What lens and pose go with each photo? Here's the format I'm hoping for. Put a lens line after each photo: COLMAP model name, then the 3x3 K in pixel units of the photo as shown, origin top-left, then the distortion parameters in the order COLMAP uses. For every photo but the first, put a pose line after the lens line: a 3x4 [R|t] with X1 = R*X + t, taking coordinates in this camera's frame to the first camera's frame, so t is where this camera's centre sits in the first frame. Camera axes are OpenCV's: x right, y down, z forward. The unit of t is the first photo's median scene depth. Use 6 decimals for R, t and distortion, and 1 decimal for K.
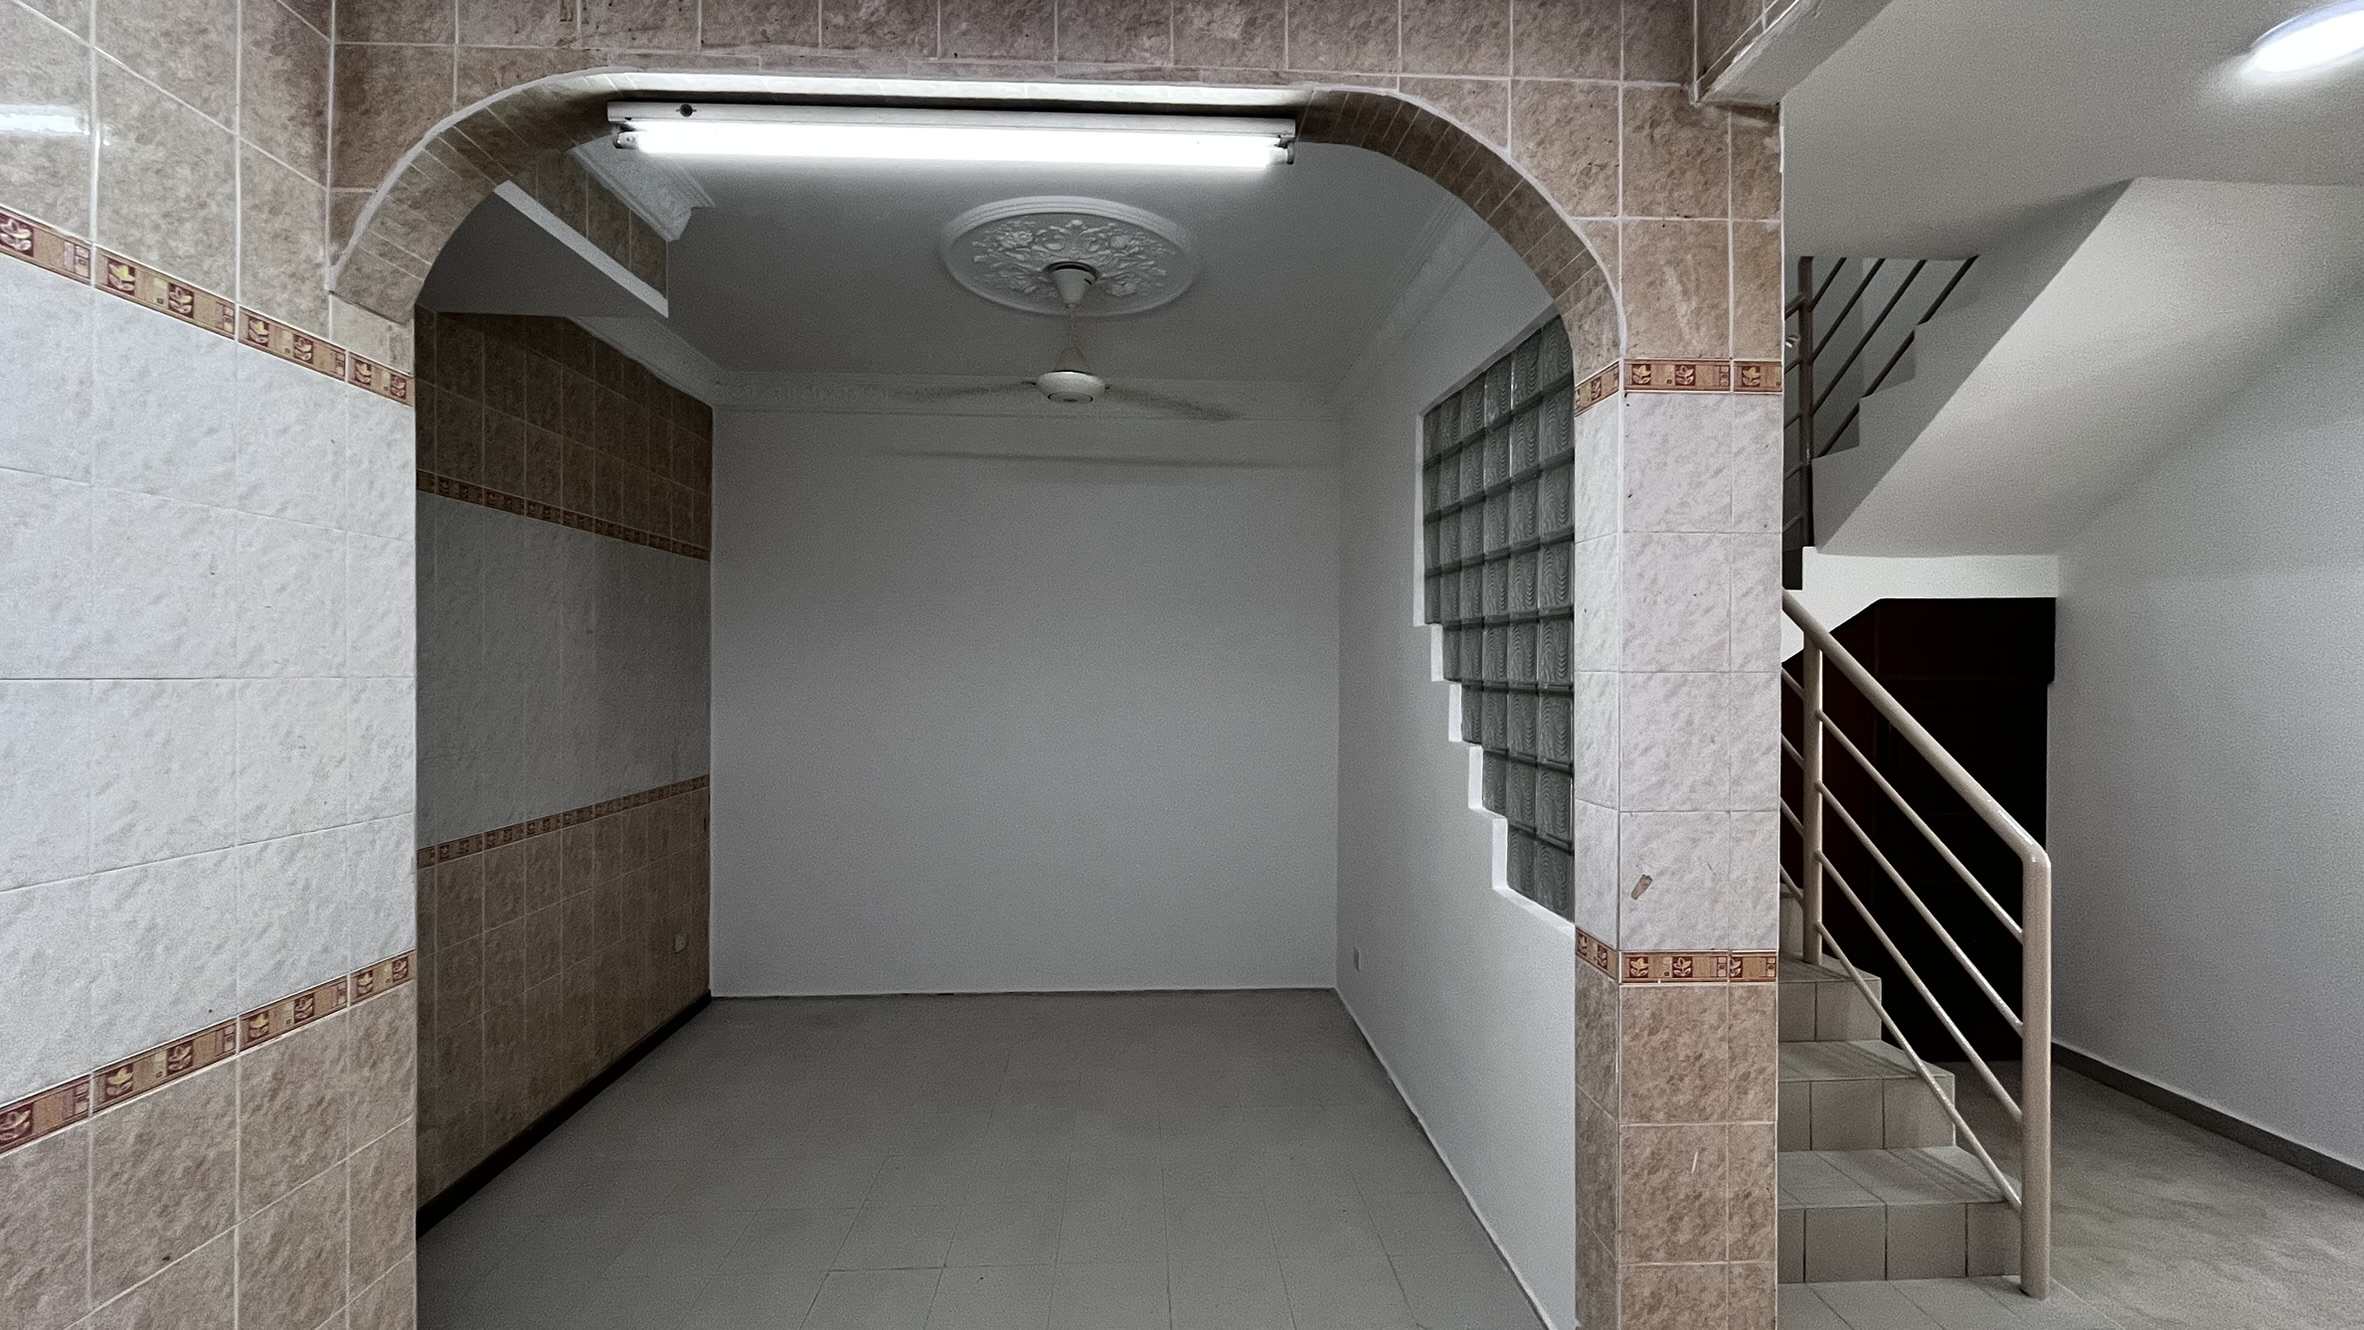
lens RADIAL K [[961.2, 0, 1179.8], [0, 961.2, 669.6], [0, 0, 1]] dist [0.003114, 0.000229]
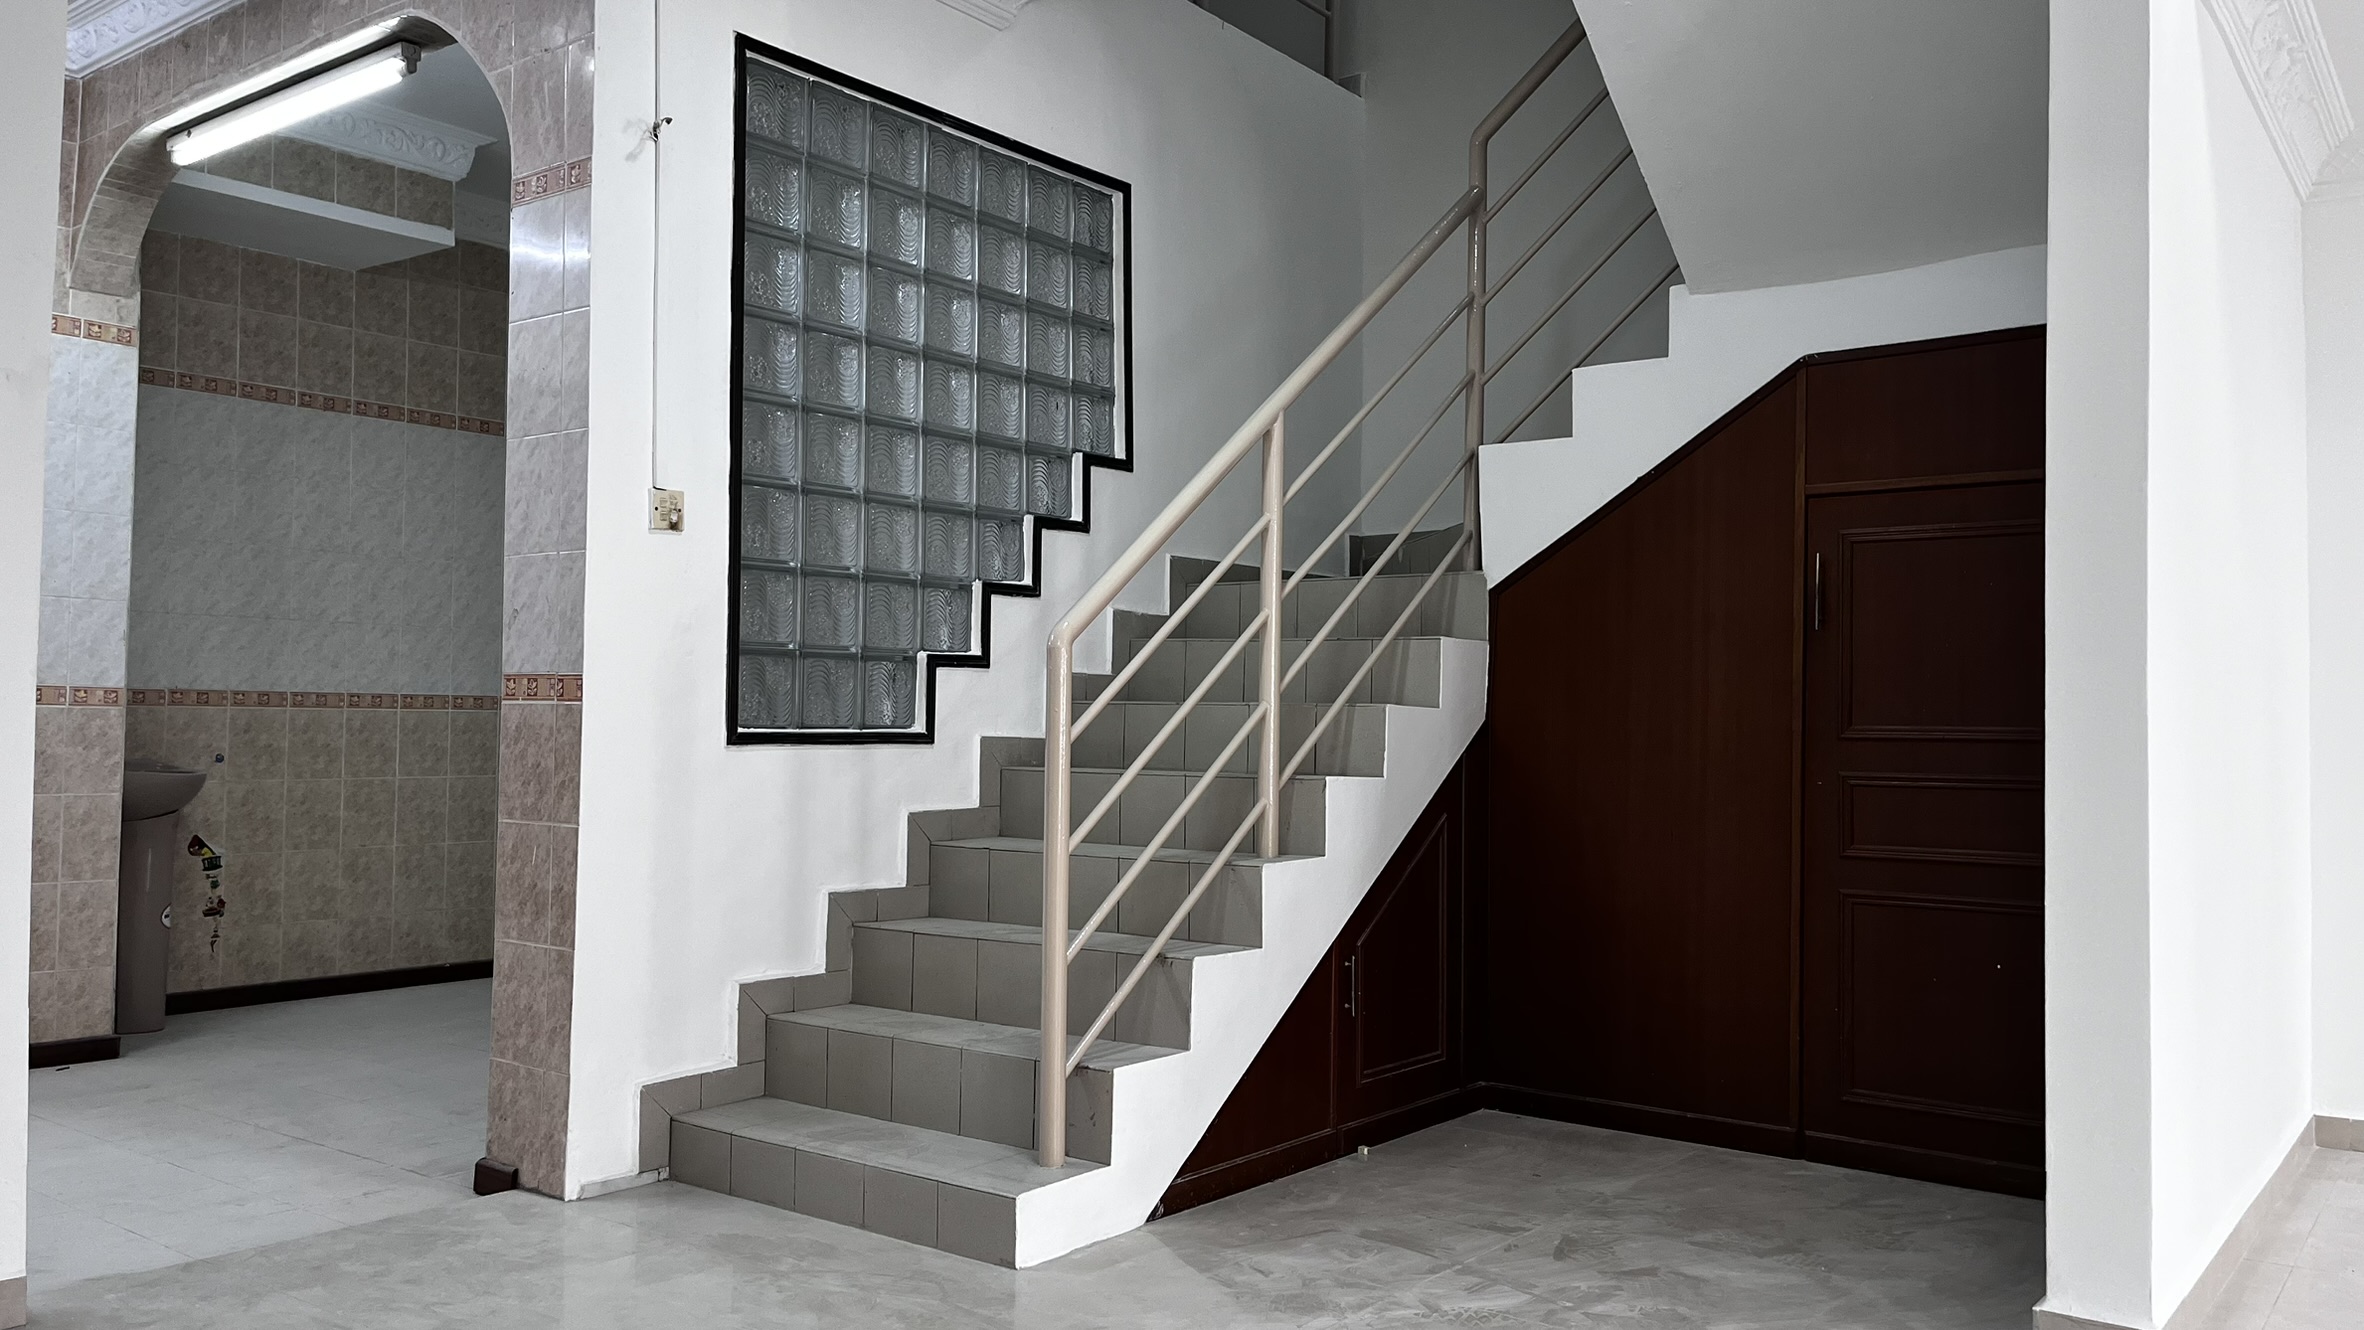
lens RADIAL K [[1804.2, 0, 1182.6], [0, 1804.2, 661.3], [0, 0, 1]] dist [0.022698, -0.011163]
pose [[0.766053, -0.016122, -0.642575, 2.530422], [-0.011924, 0.999157, -0.039283, 0.354266], [0.642666, 0.037755, 0.765215, -0.169376]]
